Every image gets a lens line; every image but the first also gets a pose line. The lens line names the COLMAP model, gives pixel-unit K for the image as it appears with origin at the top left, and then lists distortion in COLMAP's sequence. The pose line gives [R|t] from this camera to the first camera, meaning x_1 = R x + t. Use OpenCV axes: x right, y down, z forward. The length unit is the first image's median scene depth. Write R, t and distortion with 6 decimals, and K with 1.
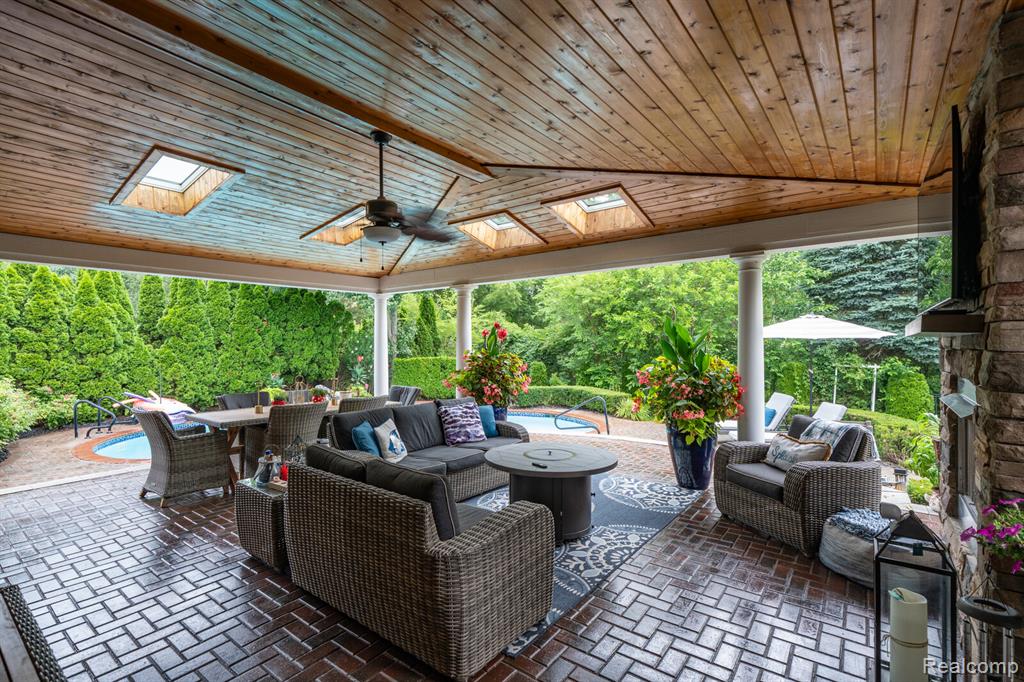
lens RADIAL K [[463.6, 0, 512.3], [0, 463.6, 345.1], [0, 0, 1]] dist [0.001433, -0.000701]
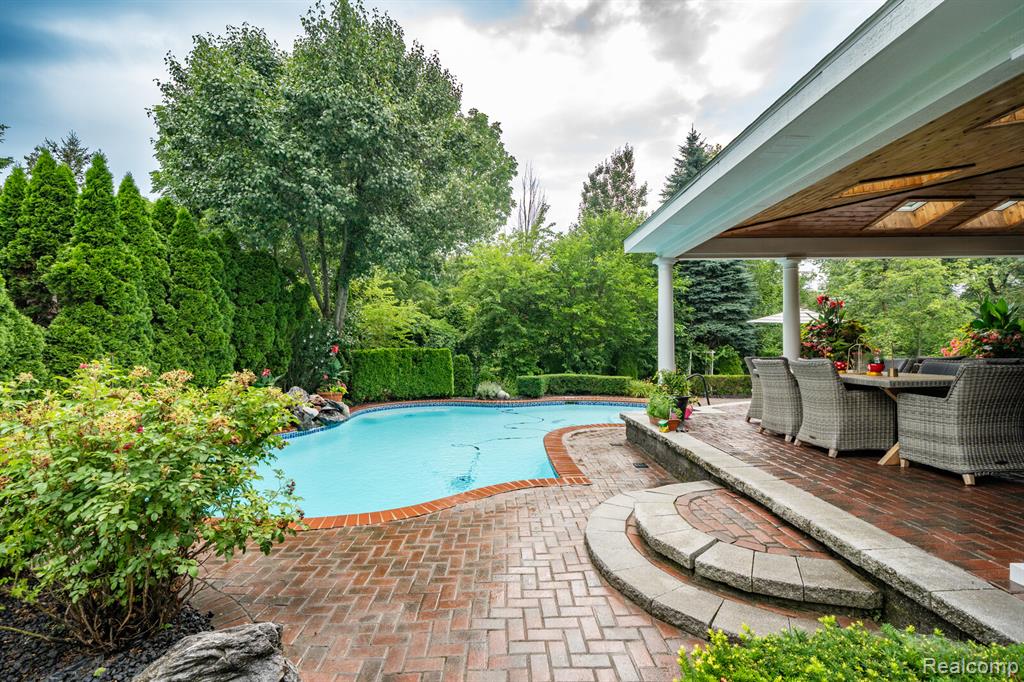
lens RADIAL K [[463.6, 0, 510.1], [0, 463.6, 343.0], [0, 0, 1]] dist [0.001433, -0.000701]
pose [[0.789807, 0.000878, 0.613355, -0.590931], [0.010473, 0.999834, -0.014917, 0.034556], [-0.613266, 0.018206, 0.789666, 0.266639]]
